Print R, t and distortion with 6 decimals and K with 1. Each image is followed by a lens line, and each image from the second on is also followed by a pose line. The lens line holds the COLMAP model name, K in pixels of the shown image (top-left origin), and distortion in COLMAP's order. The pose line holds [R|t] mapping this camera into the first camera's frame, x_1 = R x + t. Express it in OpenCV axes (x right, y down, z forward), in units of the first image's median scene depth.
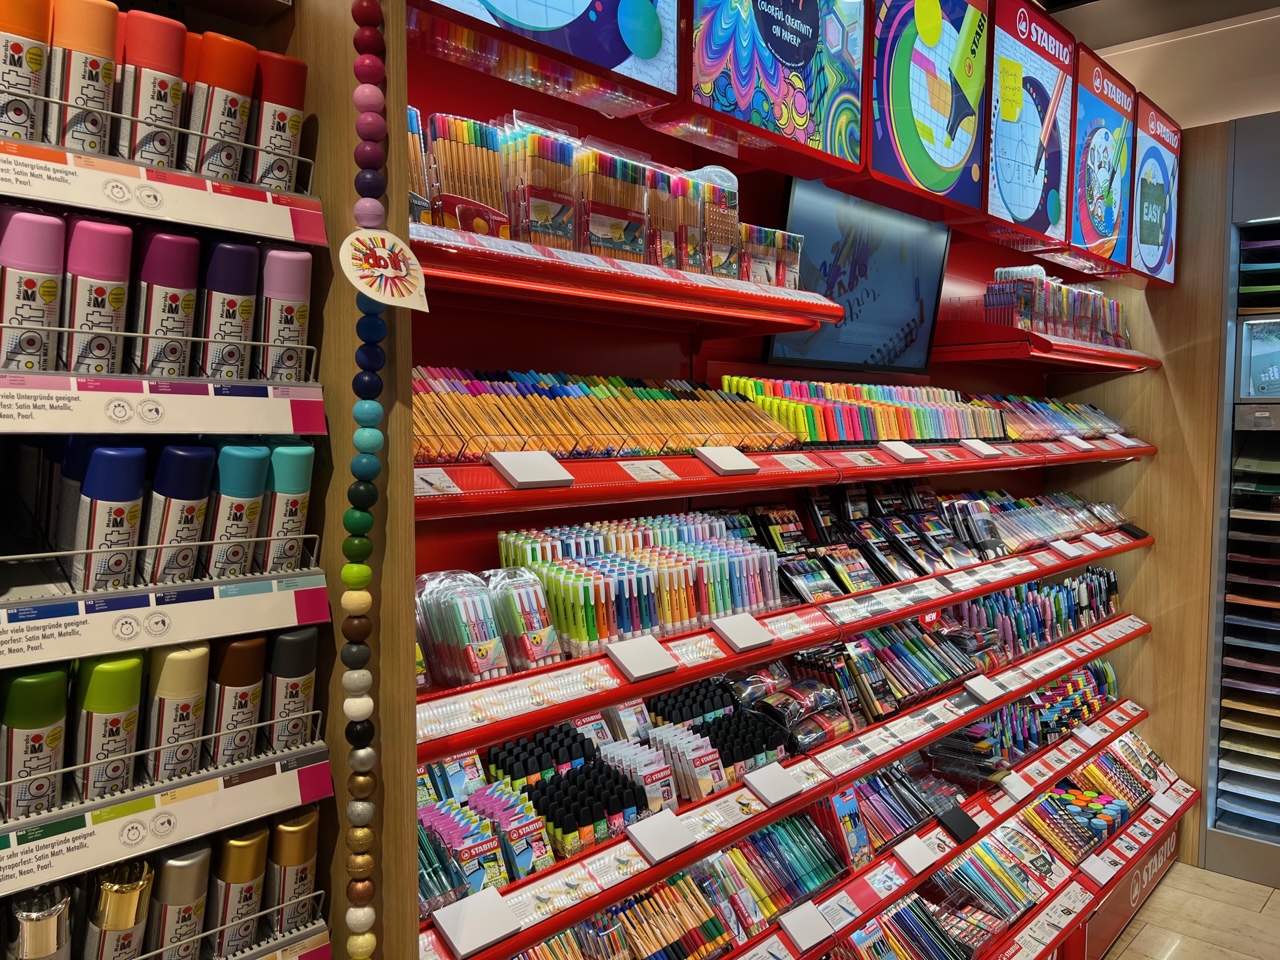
lens RADIAL K [[973.4, 0, 640.9], [0, 973.4, 483.2], [0, 0, 1]] dist [0.064591, -0.076035]
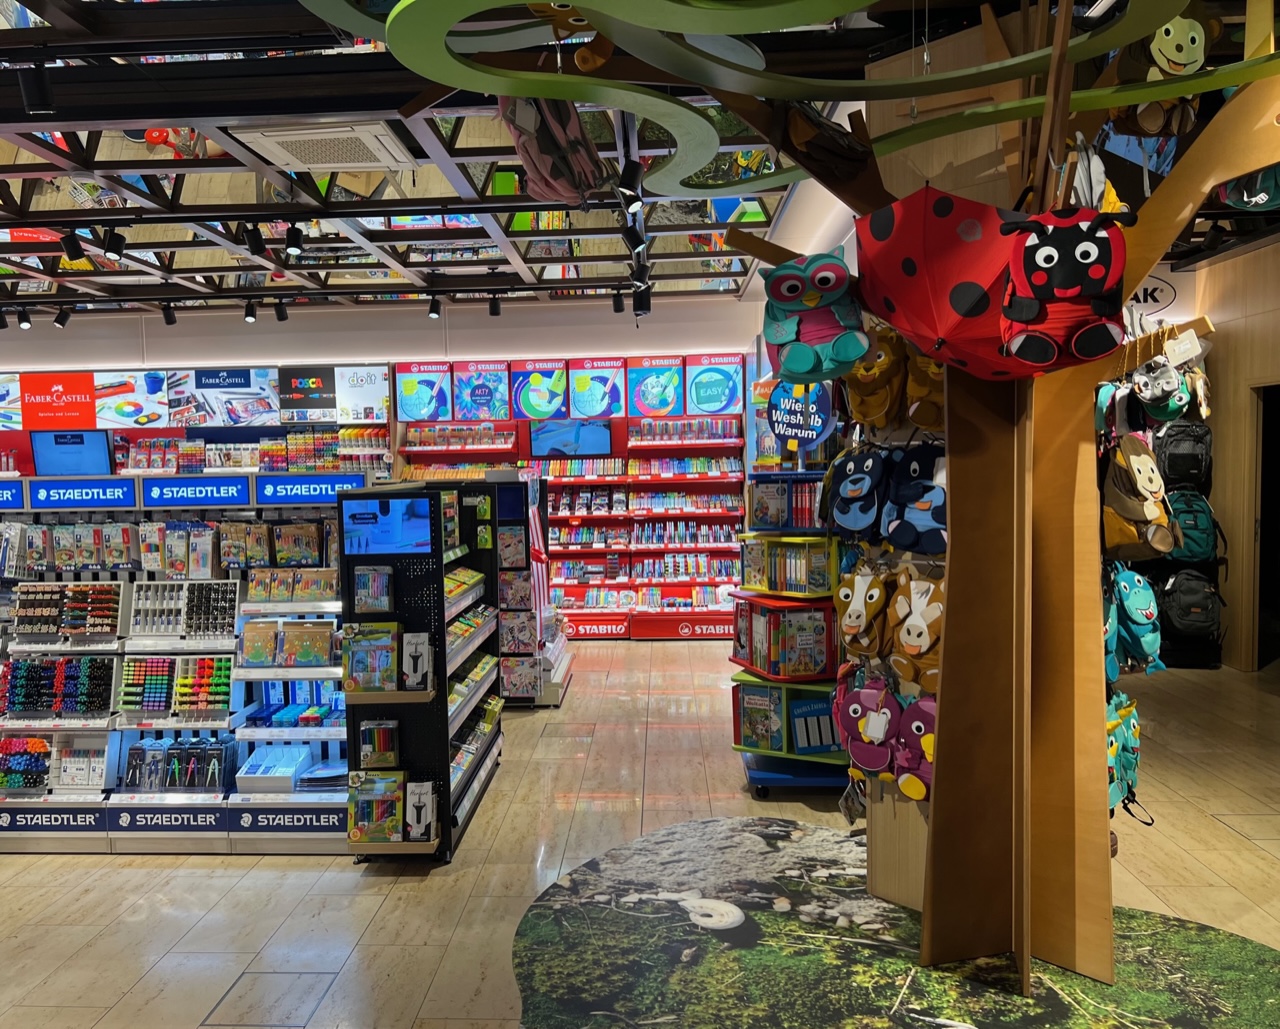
lens RADIAL K [[1046.0, 0, 637.0], [0, 1046.0, 543.6], [0, 0, 1]] dist [-0.003584, -0.009649]
pose [[0.646244, 0.039011, -0.762133, 5.226817], [-0.023264, 0.999235, 0.031421, 0.126156], [0.762776, -0.002576, 0.646657, -2.104580]]
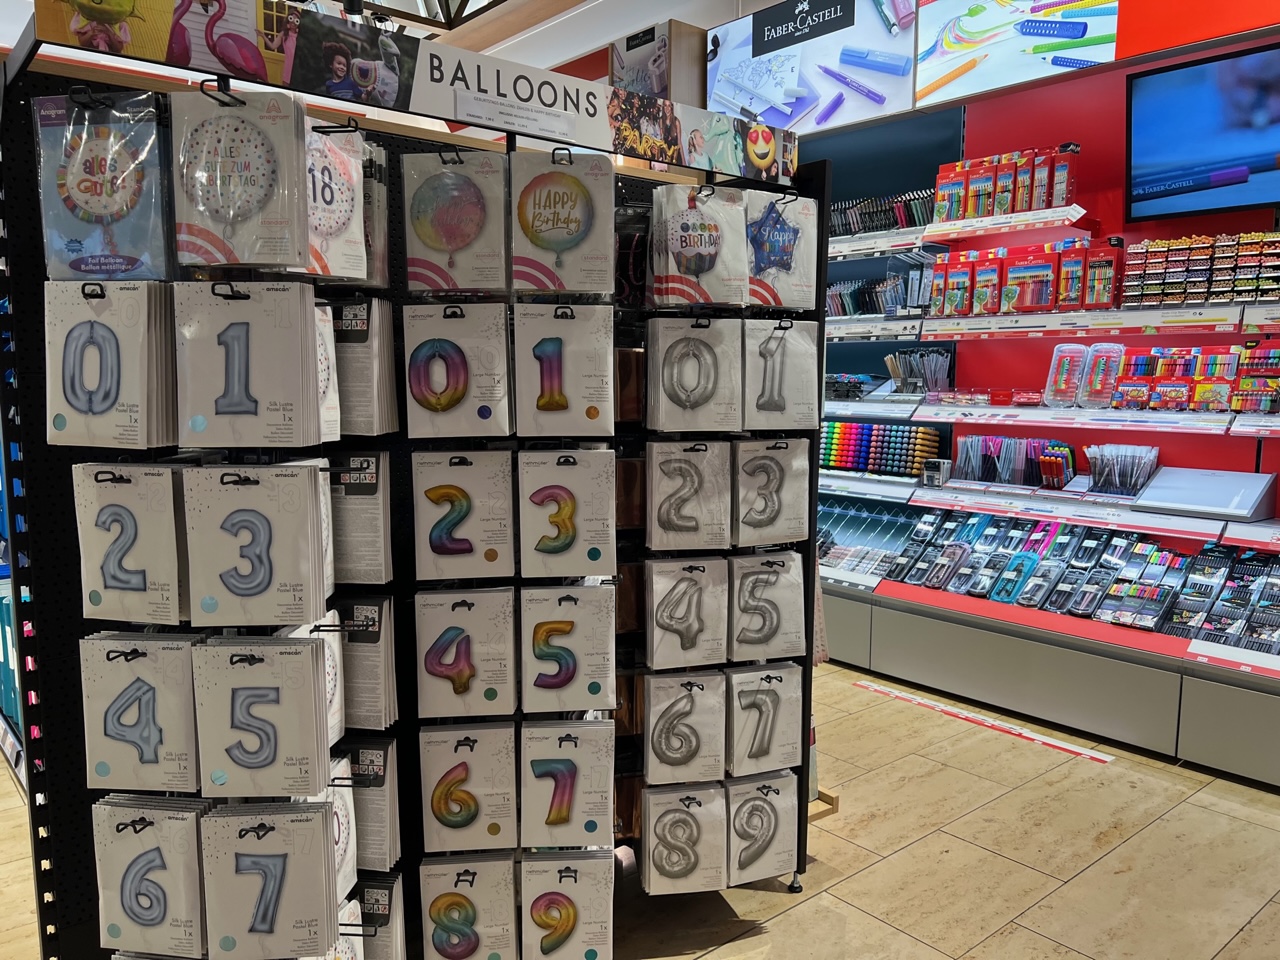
lens RADIAL K [[968.6, 0, 661.6], [0, 968.6, 487.6], [0, 0, 1]] dist [0.054100, -0.053362]
pose [[-0.105833, 0.102902, -0.989045, 0.271719], [-0.069327, 0.991447, 0.110570, 0.369408], [0.991964, 0.080270, -0.097794, -1.497042]]
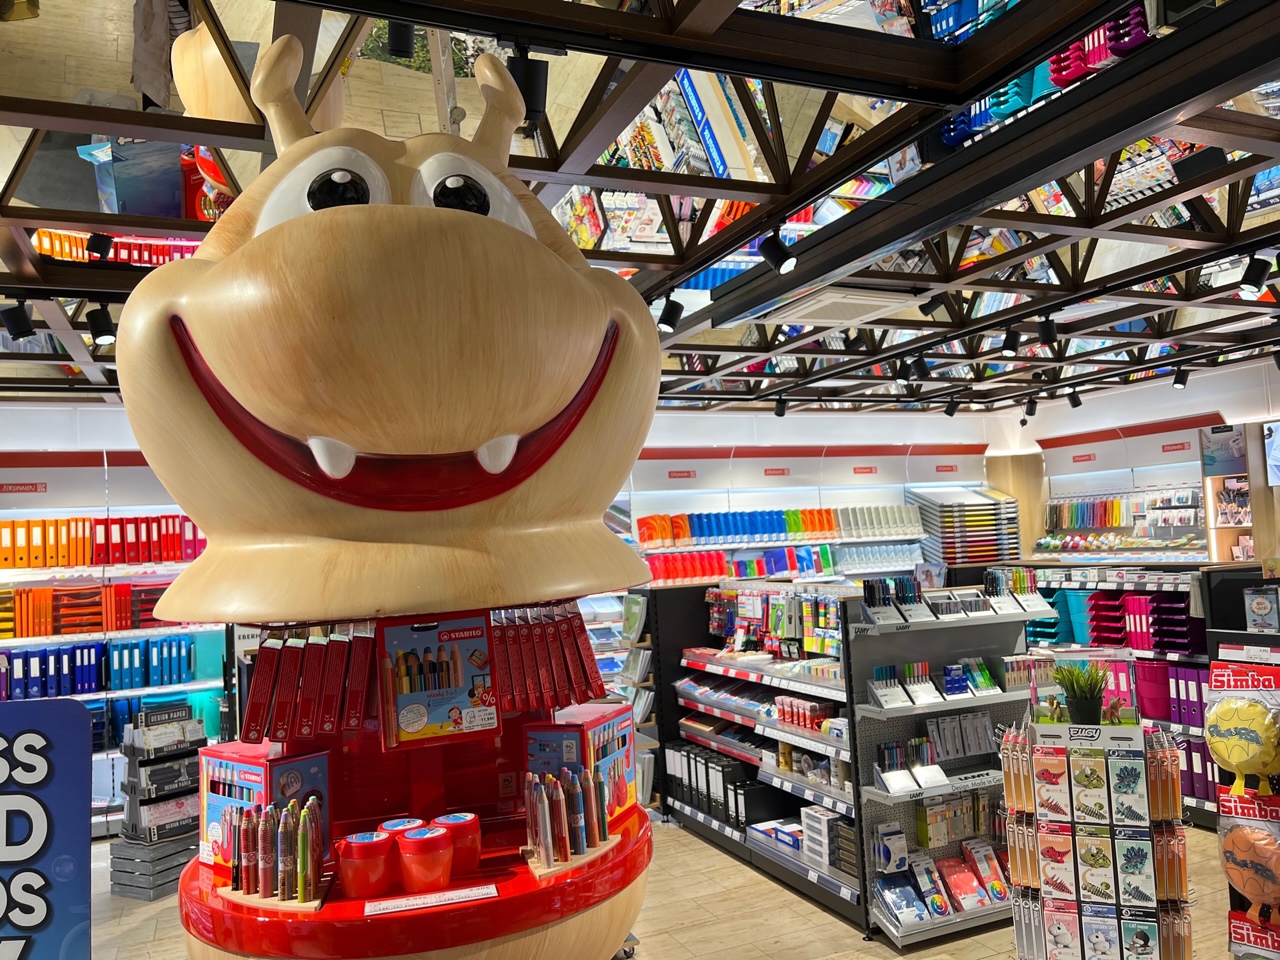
lens RADIAL K [[972.0, 0, 640.0], [0, 972.0, 480.0], [0, 0, 1]] dist [-0.003386, -0.000219]
pose [[-0.407989, -0.044720, -0.911891, 3.357408], [-0.011726, 0.998974, -0.043744, 0.001567], [0.912912, -0.007154, -0.408094, -2.593518]]
